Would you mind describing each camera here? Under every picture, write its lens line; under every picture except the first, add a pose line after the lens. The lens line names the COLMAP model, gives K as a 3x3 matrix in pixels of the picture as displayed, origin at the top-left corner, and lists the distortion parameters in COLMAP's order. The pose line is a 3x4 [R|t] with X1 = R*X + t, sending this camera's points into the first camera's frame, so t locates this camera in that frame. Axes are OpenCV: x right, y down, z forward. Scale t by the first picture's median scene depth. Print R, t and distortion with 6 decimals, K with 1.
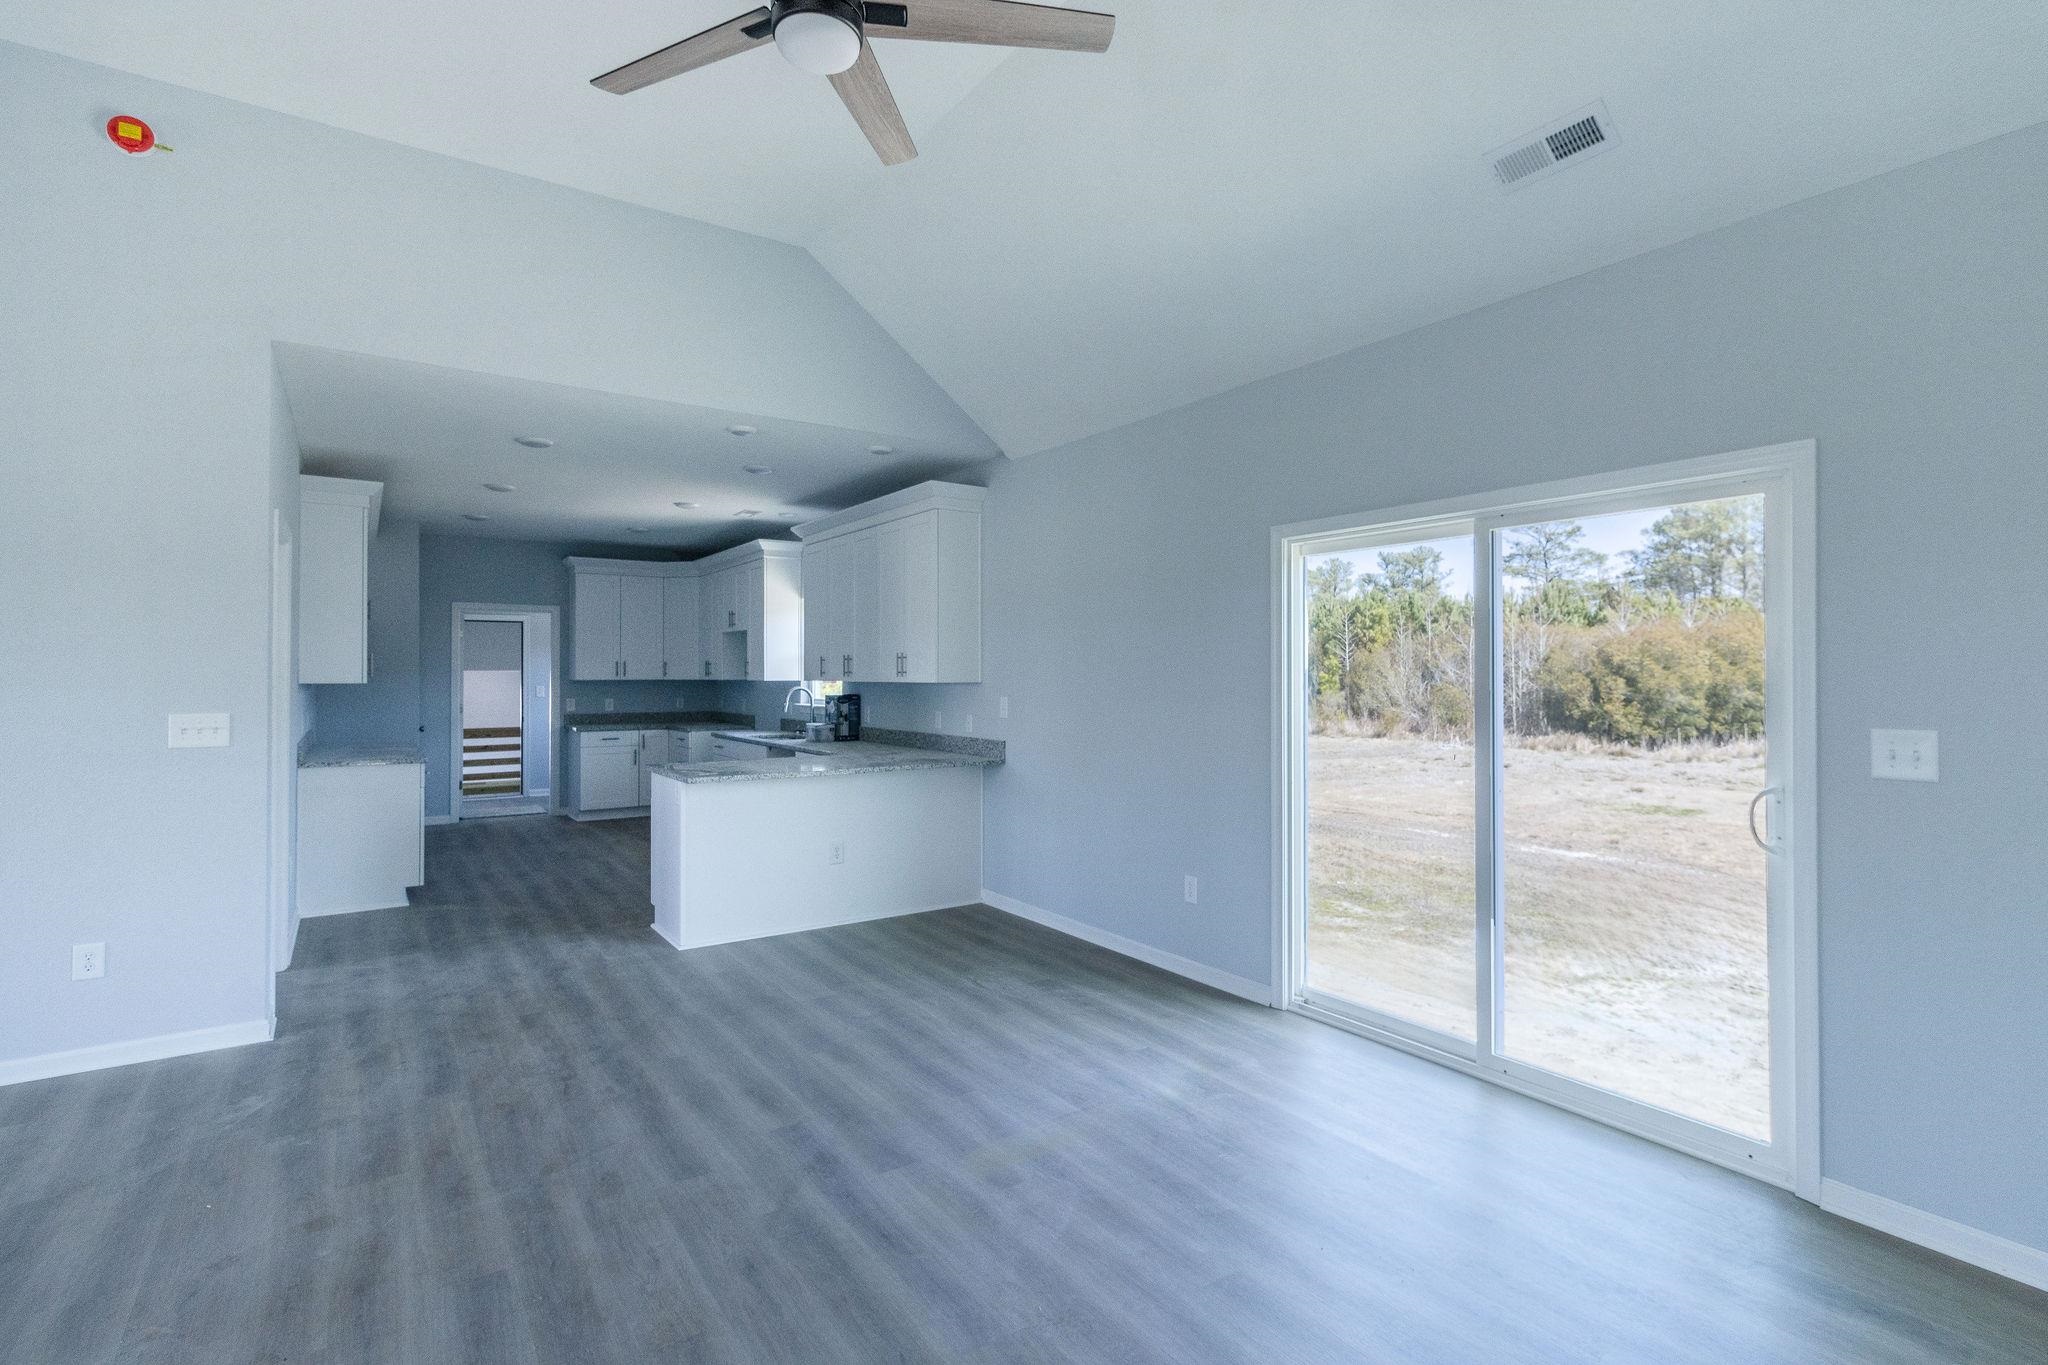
lens RADIAL K [[974.6, 0, 1025.0], [0, 974.6, 665.8], [0, 0, 1]] dist [0.001214, -0.000137]
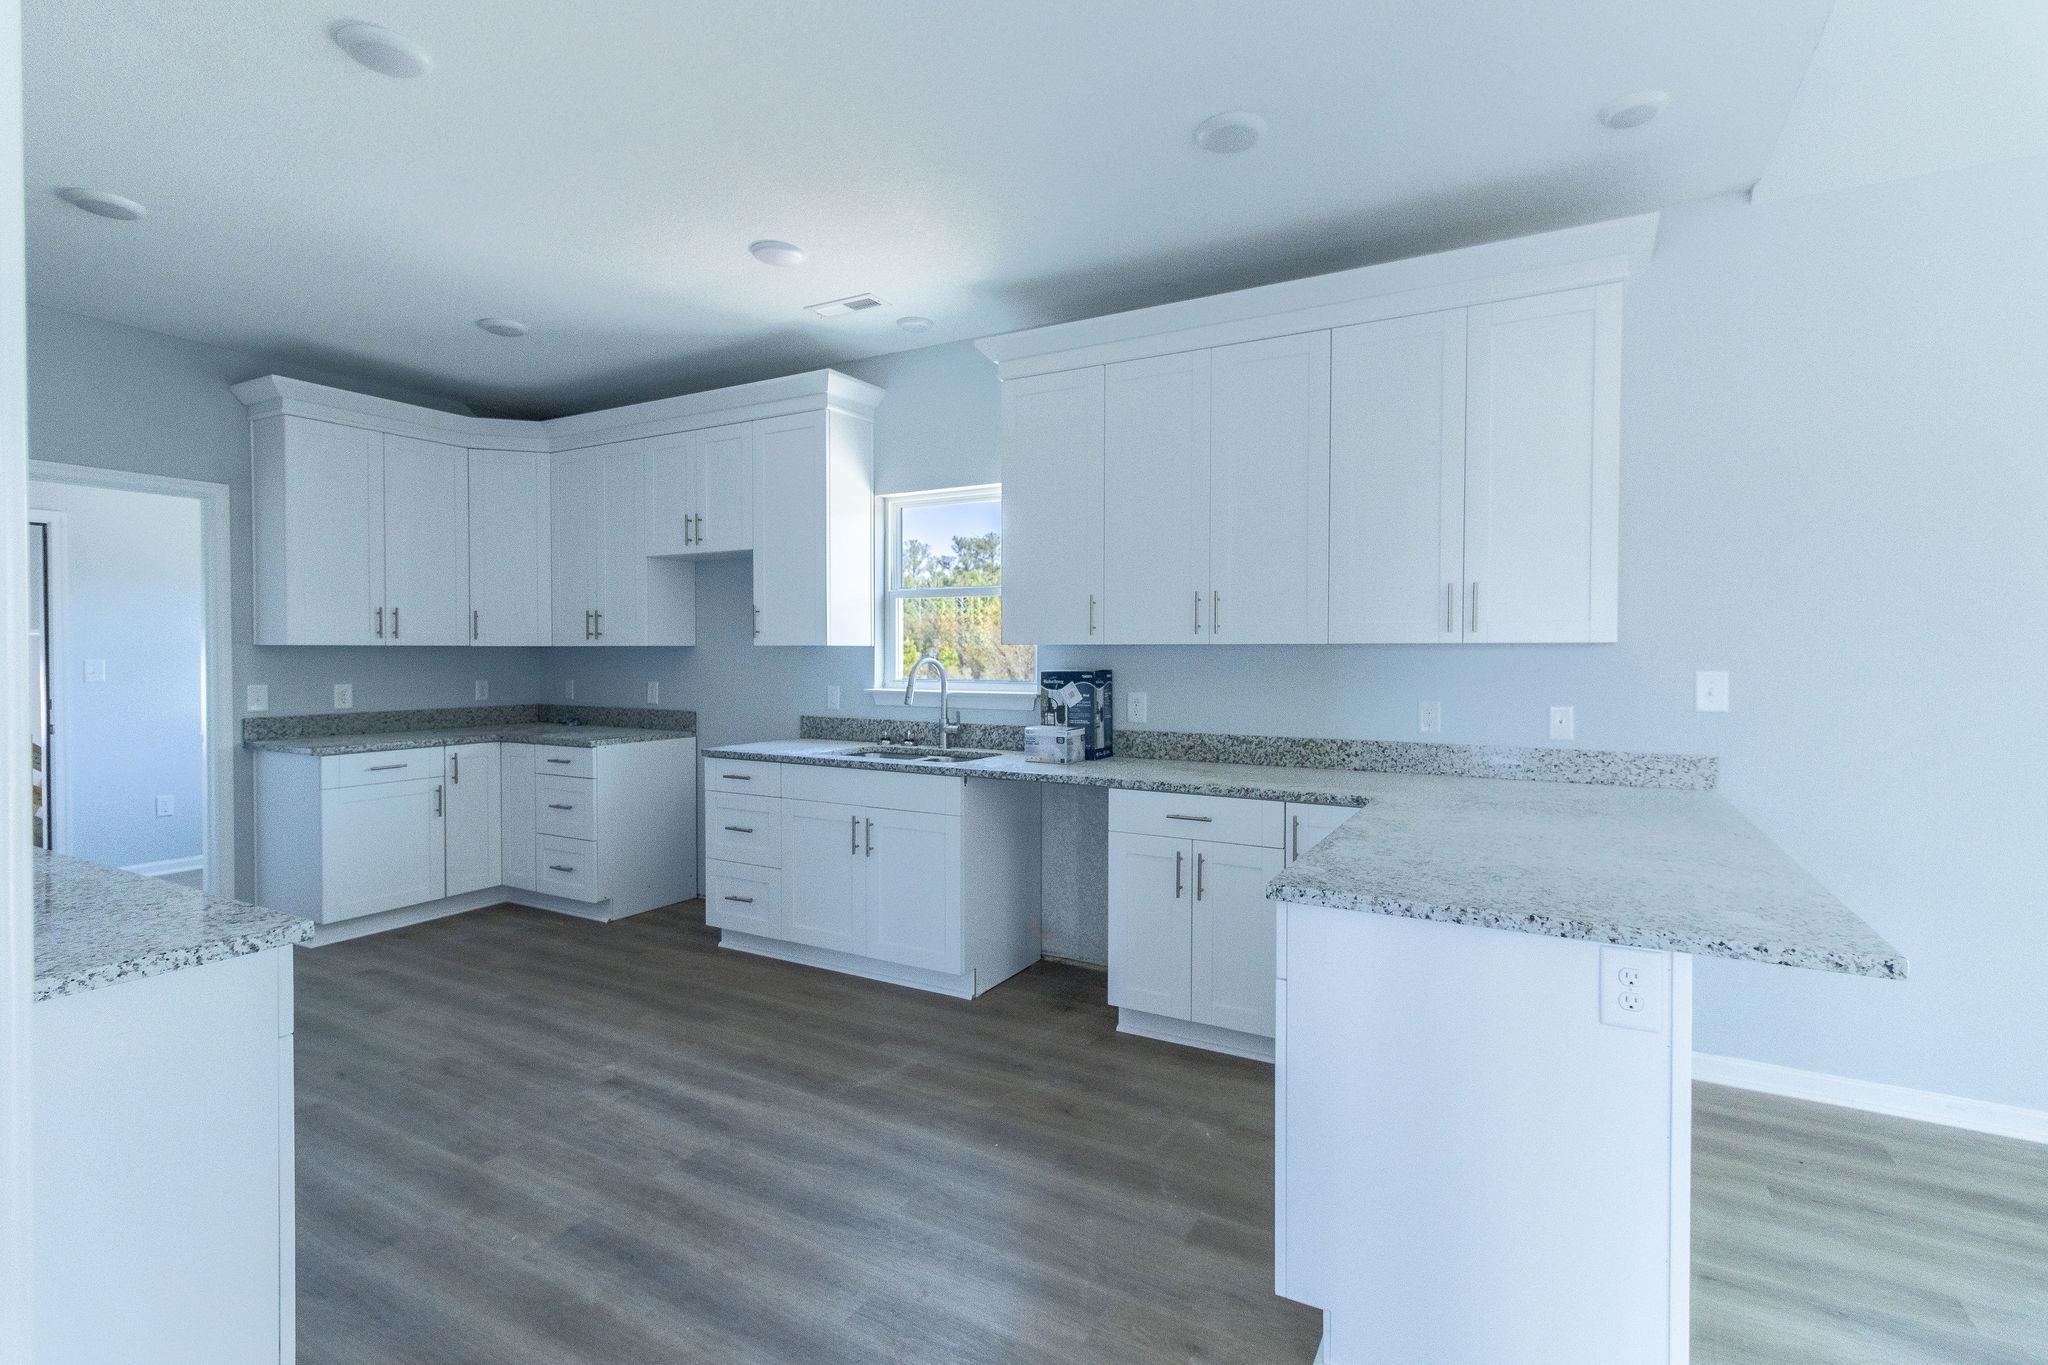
lens RADIAL K [[959.6, 0, 1034.2], [0, 959.6, 668.4], [0, 0, 1]] dist [0.000935, 0.000315]
pose [[0.895467, -0.005431, 0.445095, -0.447341], [-0.006180, 0.999678, 0.024631, 0.016024], [-0.445086, -0.024807, 0.895144, 0.554657]]
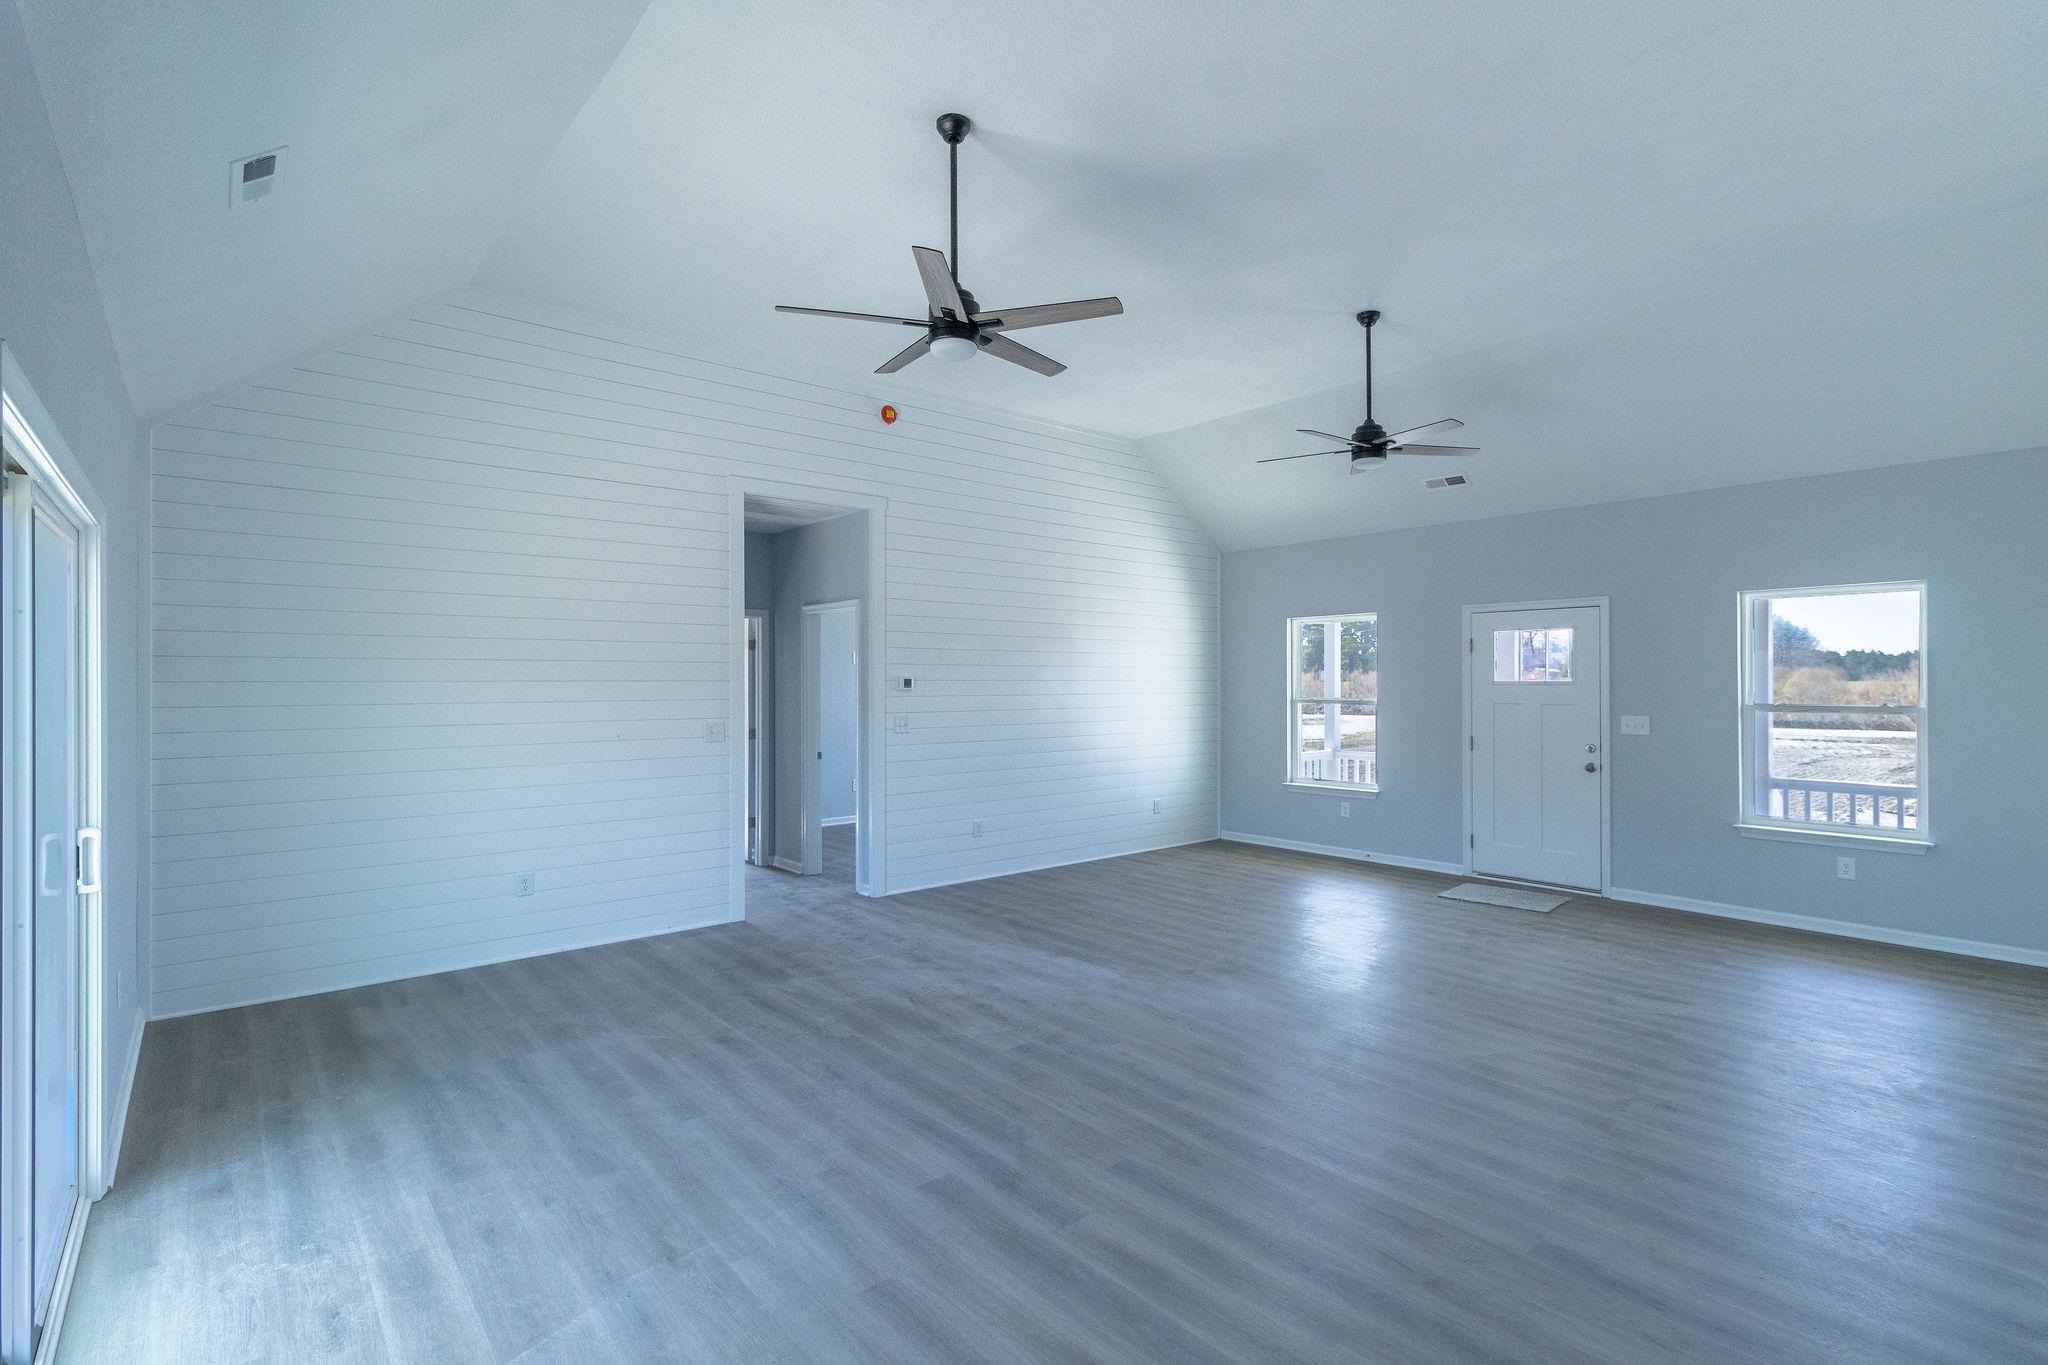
lens RADIAL K [[959.6, 0, 1034.2], [0, 959.6, 668.4], [0, 0, 1]] dist [0.000935, 0.000315]
pose [[-0.994035, 0.003642, -0.109000, -0.046896], [0.005811, 0.999791, -0.019588, -0.008515], [0.108906, -0.020105, -0.993849, 0.771135]]
